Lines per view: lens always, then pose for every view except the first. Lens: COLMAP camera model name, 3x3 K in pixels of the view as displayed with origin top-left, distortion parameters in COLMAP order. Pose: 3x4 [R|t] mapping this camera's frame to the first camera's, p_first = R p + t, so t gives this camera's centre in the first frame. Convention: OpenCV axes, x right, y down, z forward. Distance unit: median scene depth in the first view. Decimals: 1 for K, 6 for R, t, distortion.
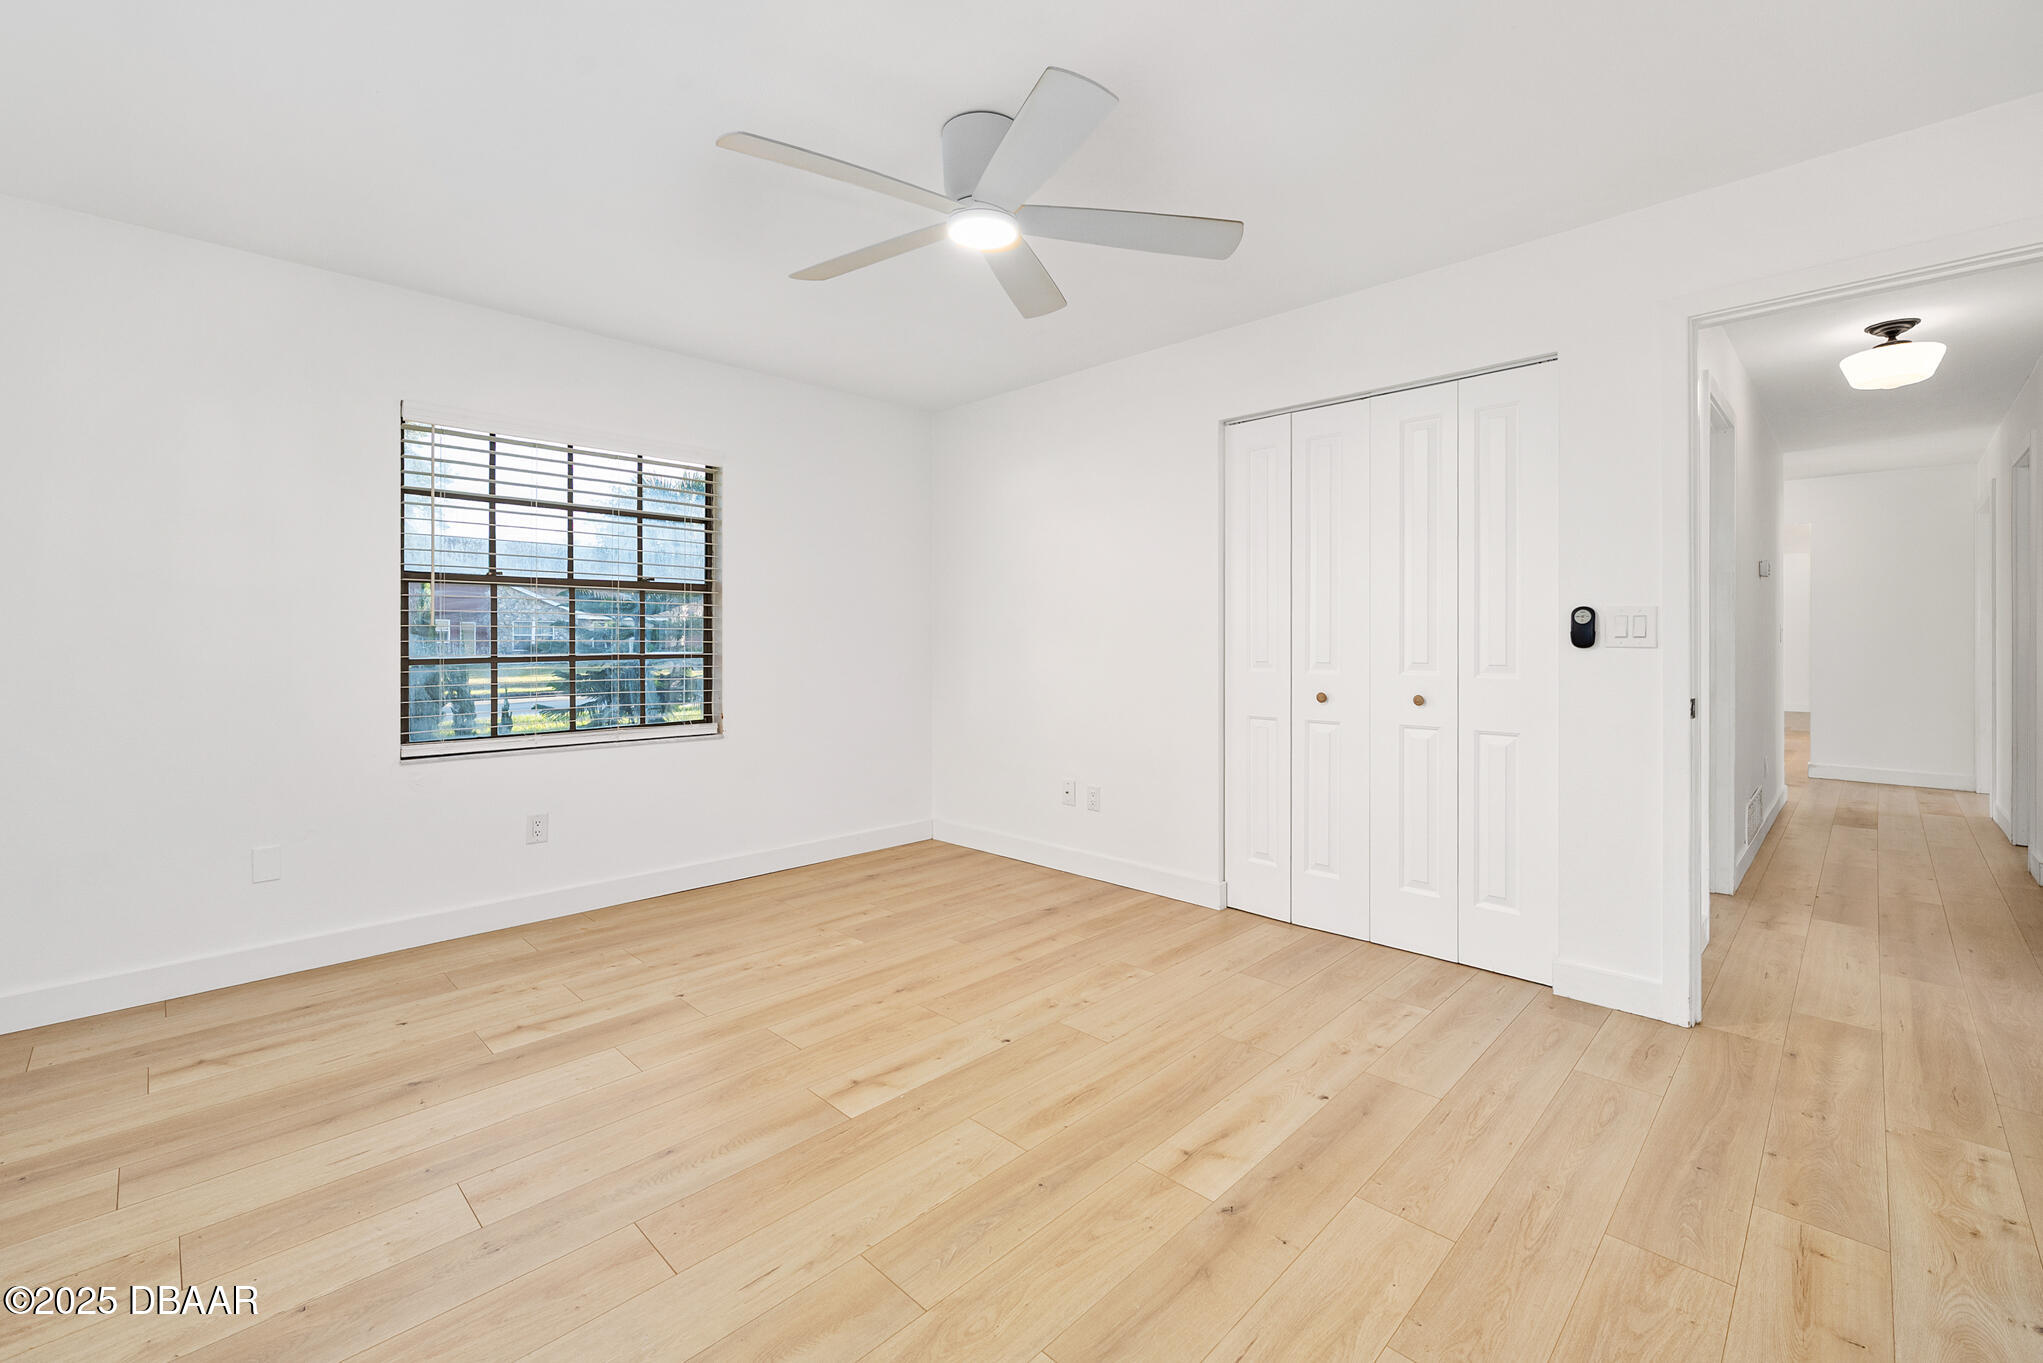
lens RADIAL K [[854.5, 0, 1018.6], [0, 854.5, 641.4], [0, 0, 1]] dist [-0.000195, -0.000182]
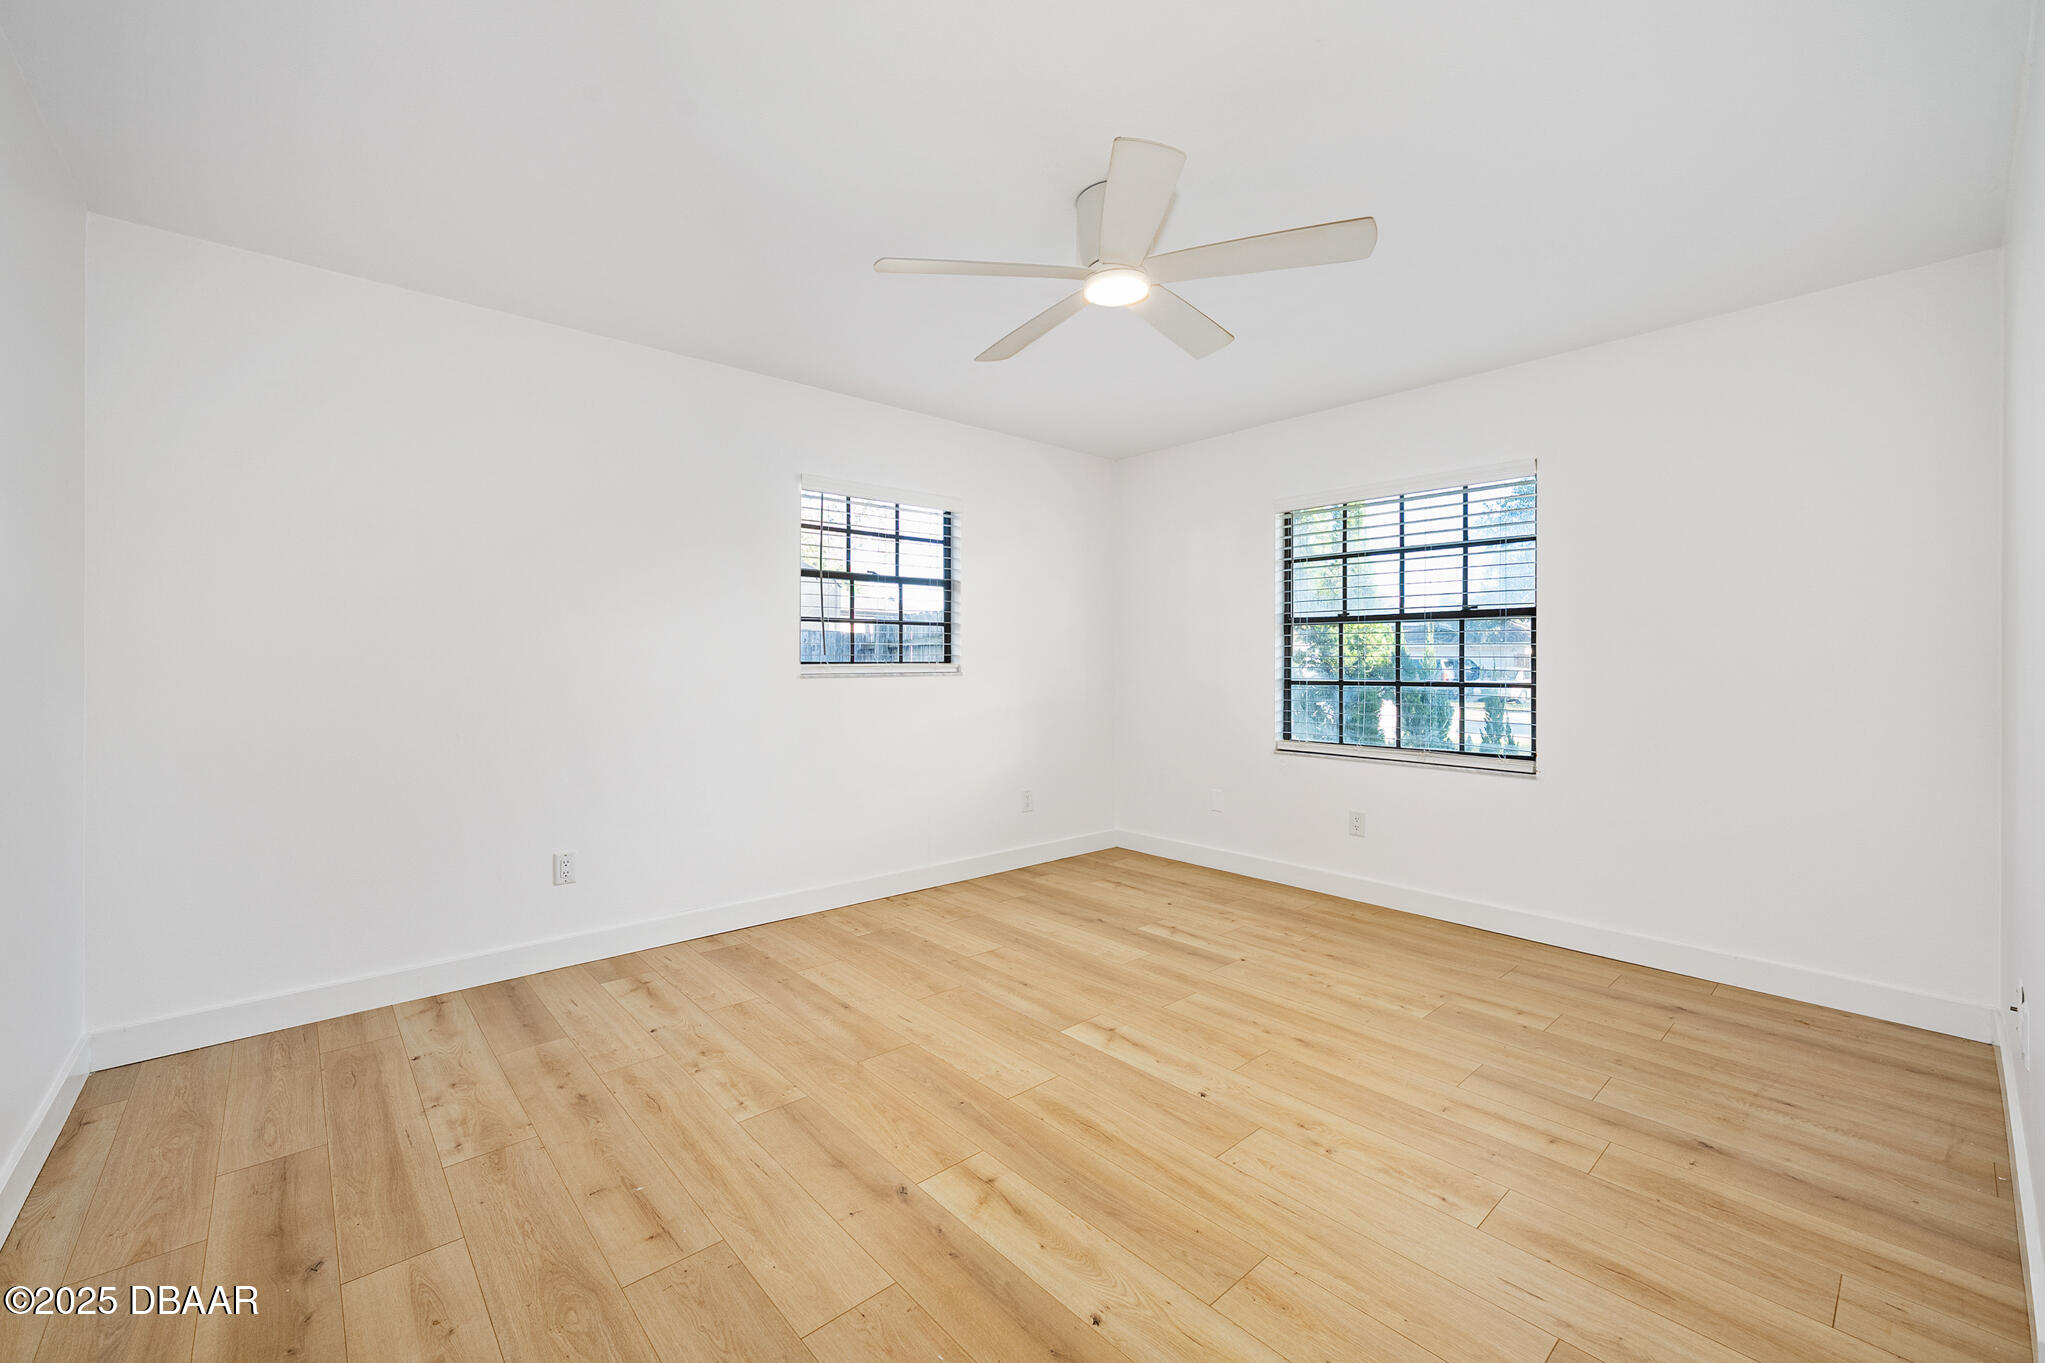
lens RADIAL K [[829.8, 0, 1022.5], [0, 829.8, 681.5], [0, 0, 1]] dist [0.000233, -0.000007]
pose [[-0.063161, 0.020884, -0.997785, 0.938804], [-0.003315, 0.999771, 0.021136, -0.009435], [0.997998, 0.004642, -0.063077, 0.887357]]
